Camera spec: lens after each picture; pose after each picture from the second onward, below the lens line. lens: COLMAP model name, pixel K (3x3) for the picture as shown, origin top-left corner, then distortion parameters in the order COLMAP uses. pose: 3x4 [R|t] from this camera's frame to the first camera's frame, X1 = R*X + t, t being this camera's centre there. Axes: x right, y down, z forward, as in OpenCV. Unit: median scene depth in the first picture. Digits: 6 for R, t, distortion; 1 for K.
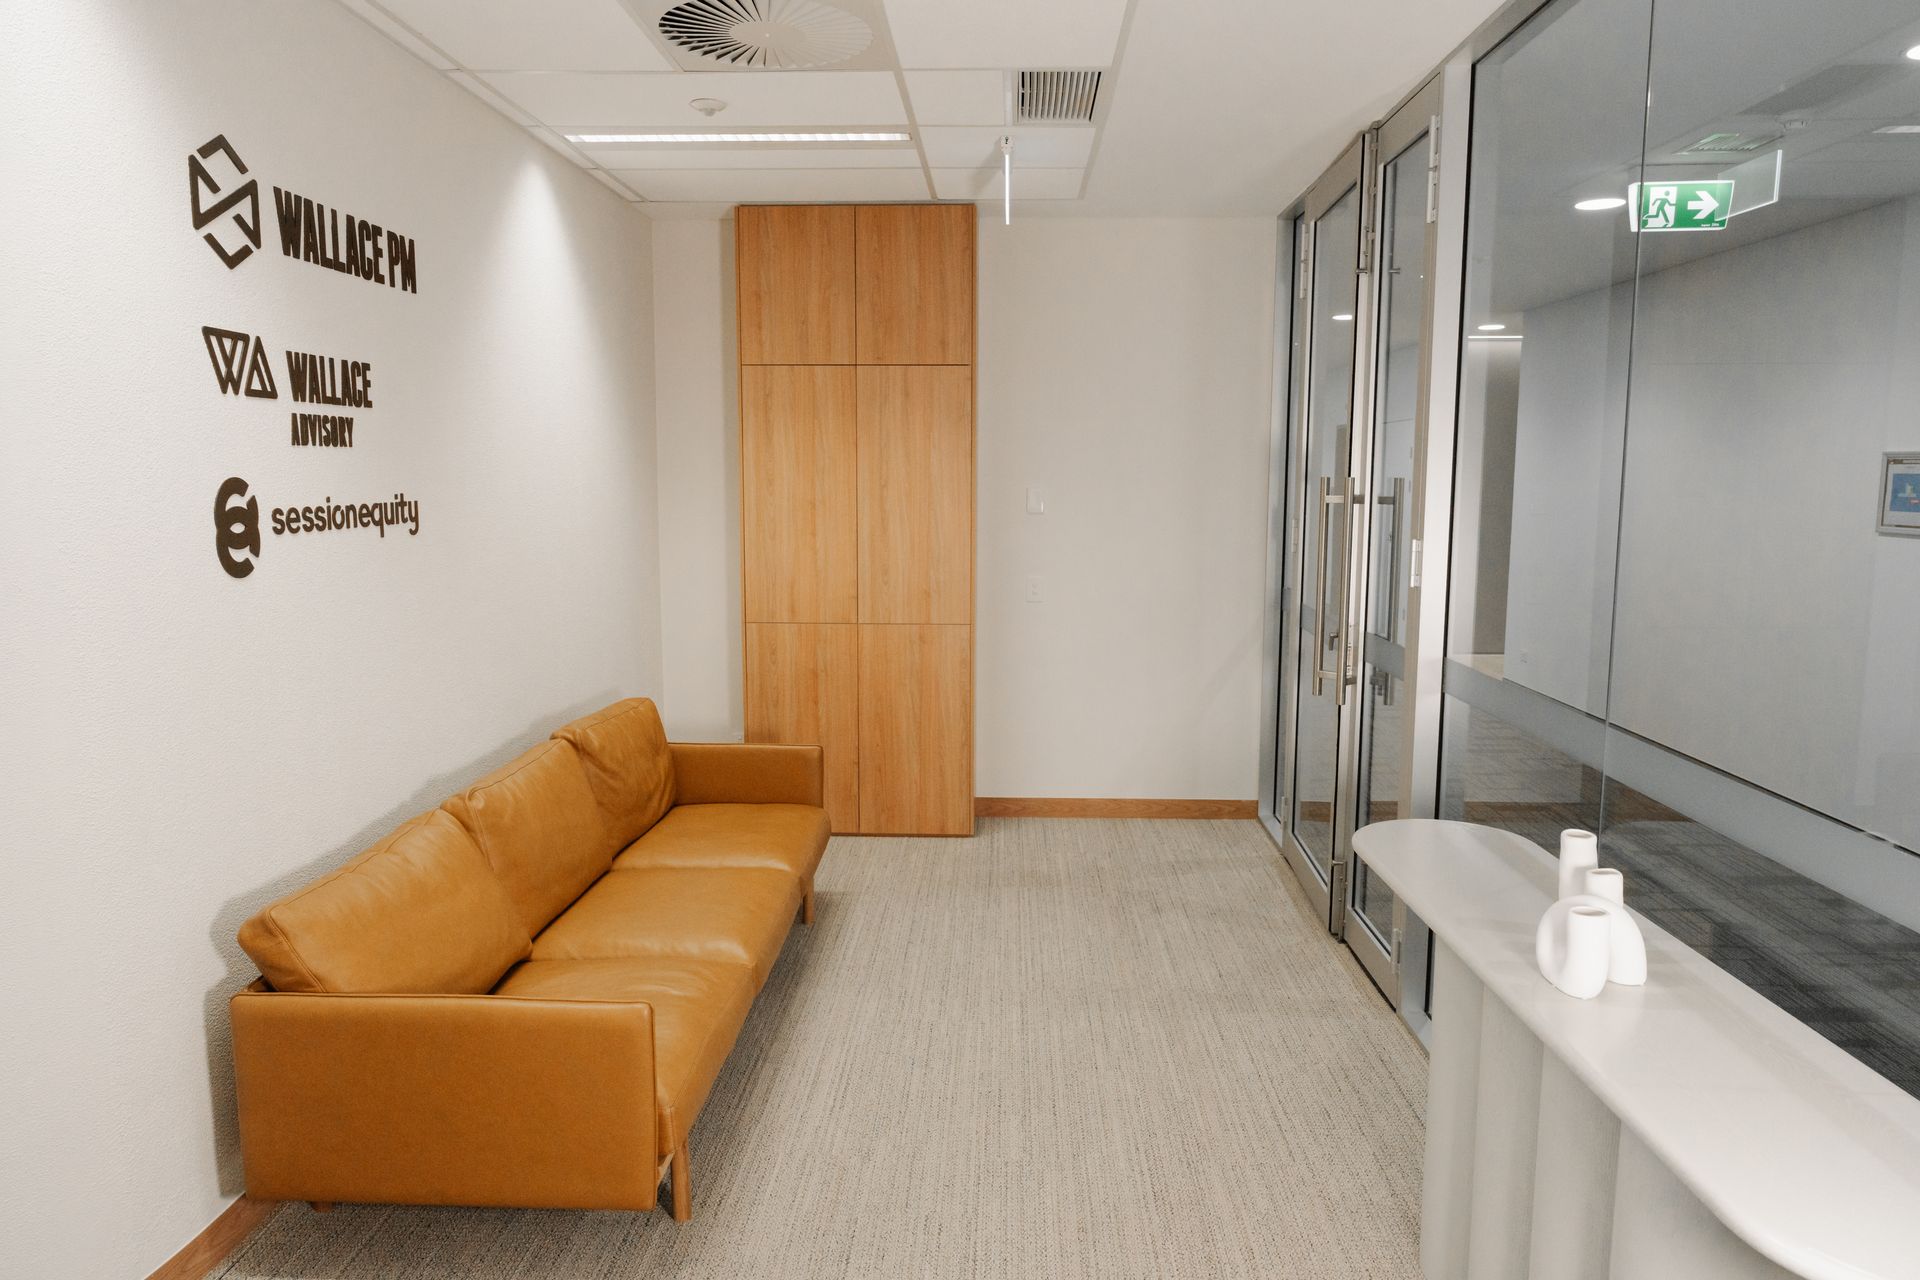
lens RADIAL K [[1316.1, 0, 960.0], [0, 1316.1, 640.0], [0, 0, 1]] dist [0.000082, -0.000038]
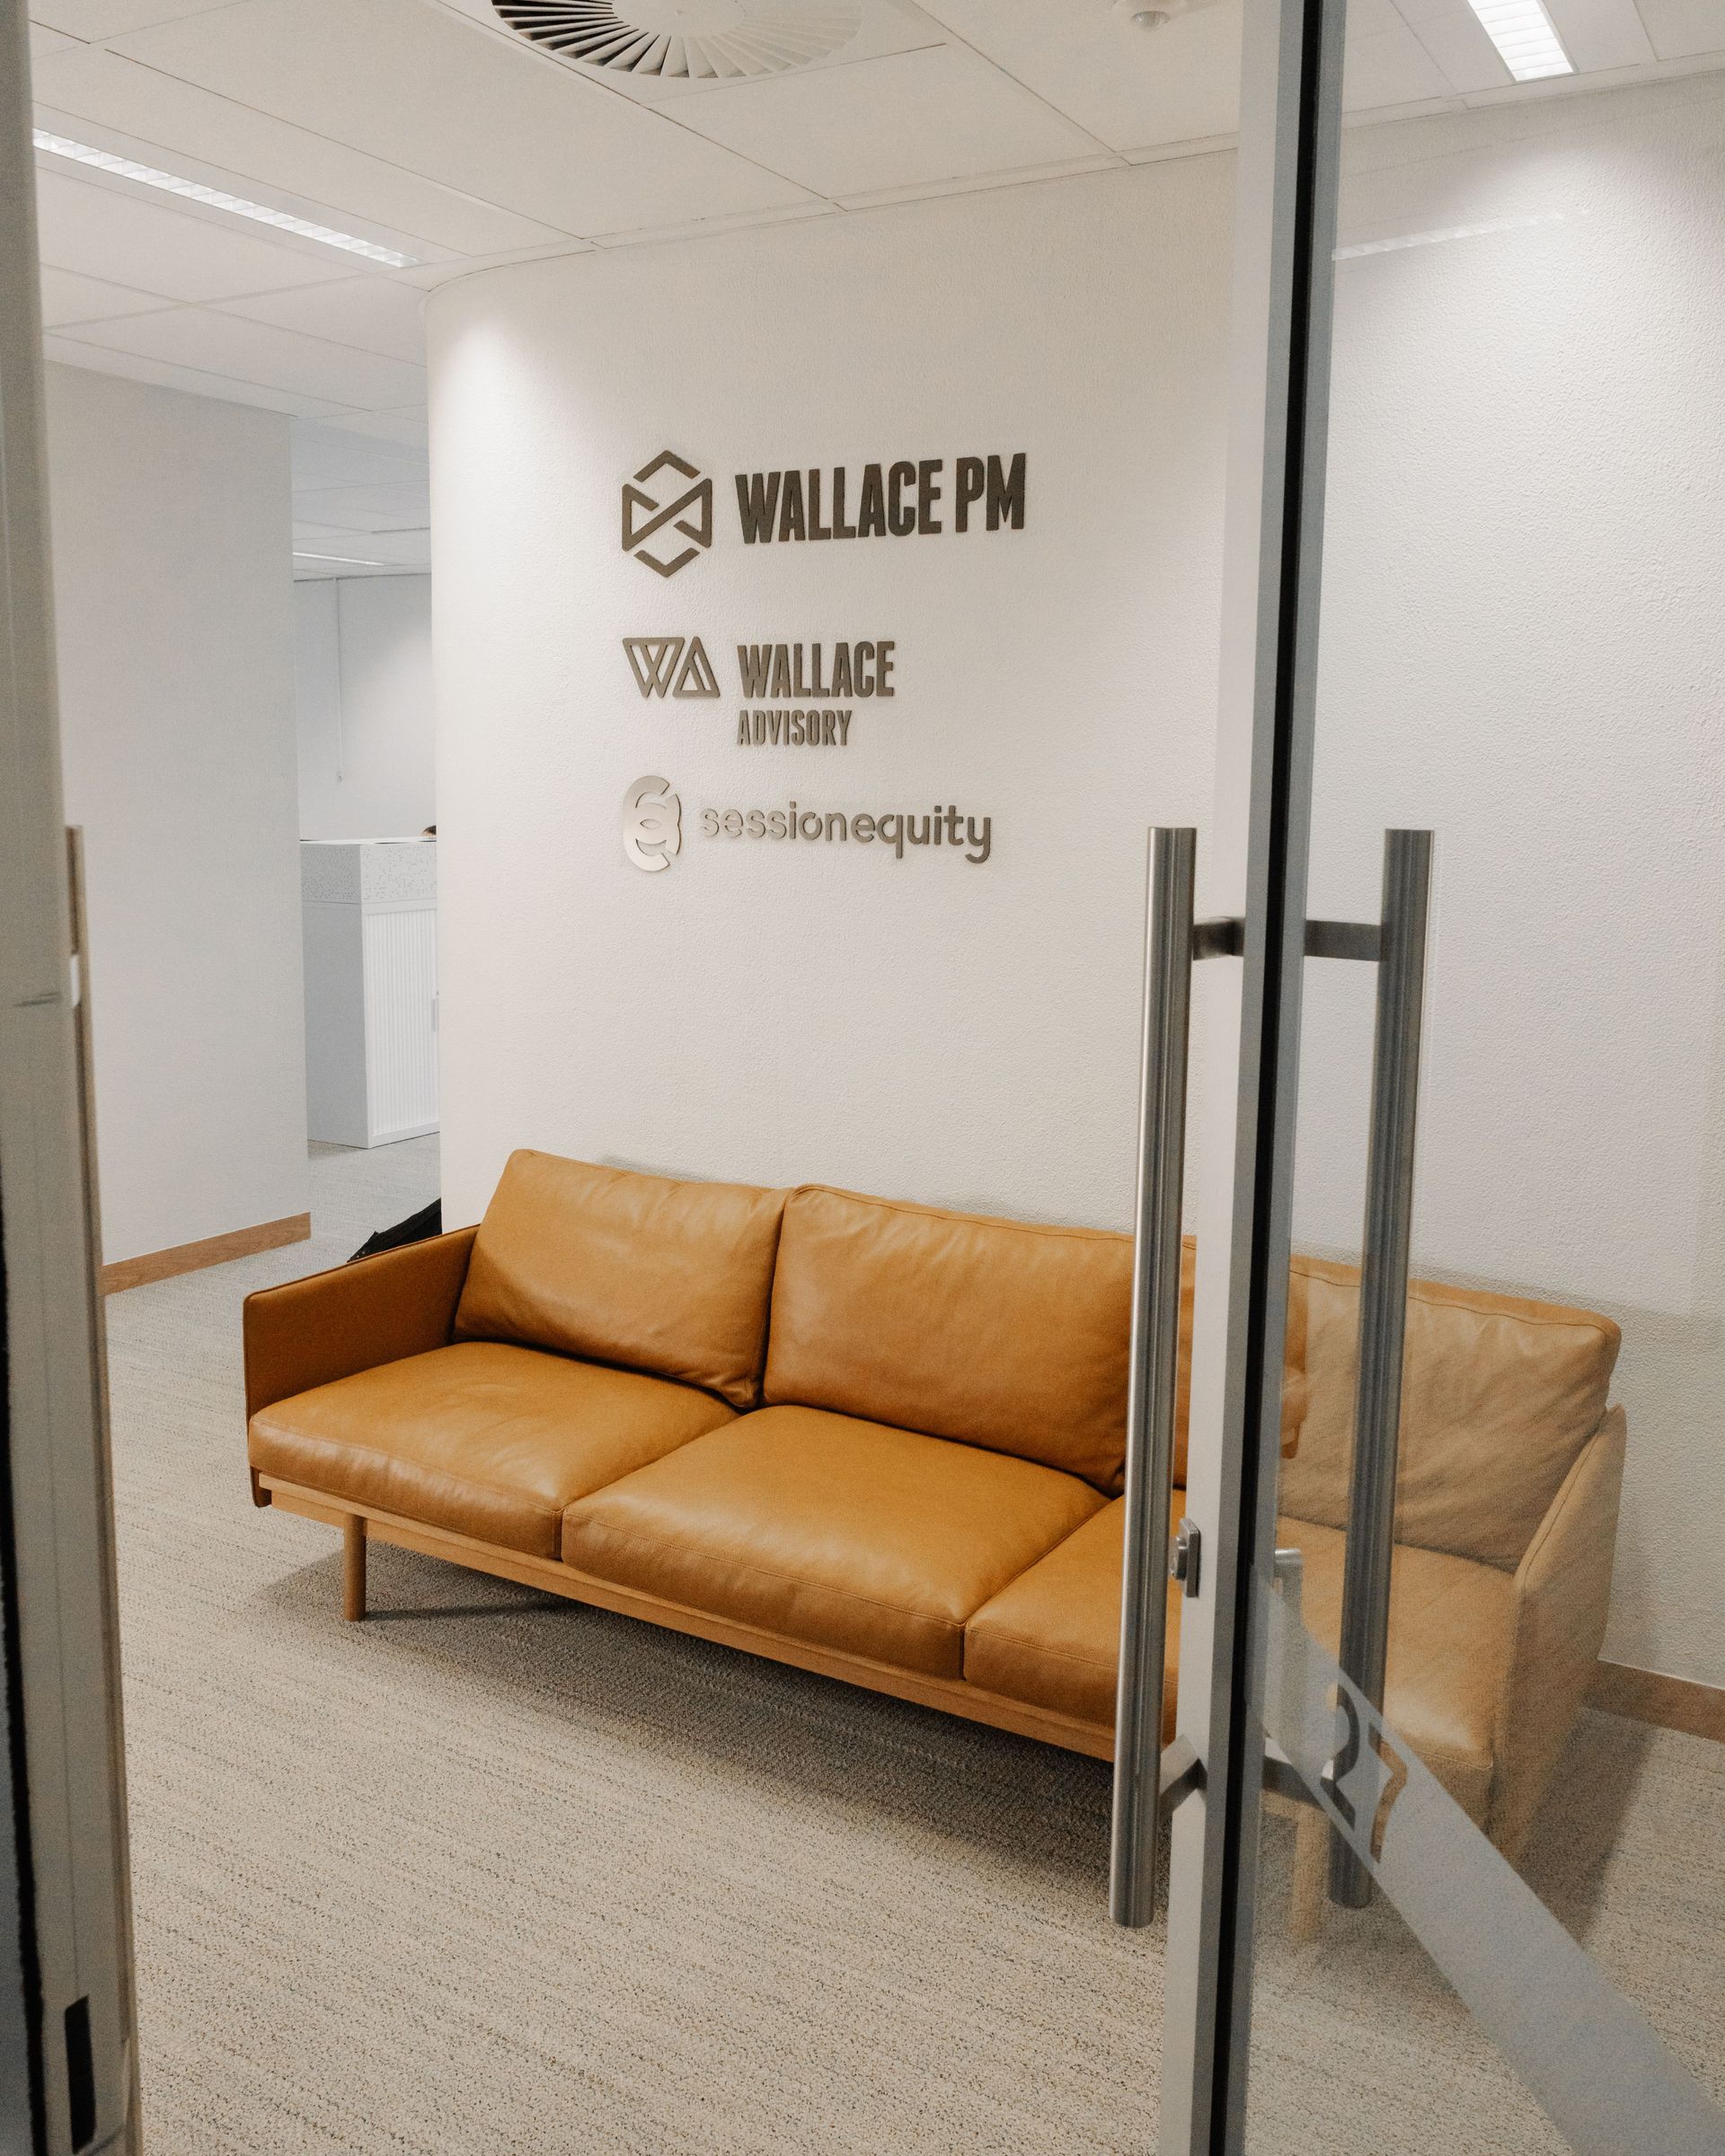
lens RADIAL K [[1842.5, 0, 858.9], [0, 1842.5, 1026.3], [0, 0, 1]] dist [-0.010321, -0.003258]
pose [[-0.476325, 0.112730, -0.872013, 0.618790], [-0.130289, 0.971750, 0.196793, -0.217607], [0.869562, 0.207351, -0.448182, 1.669417]]
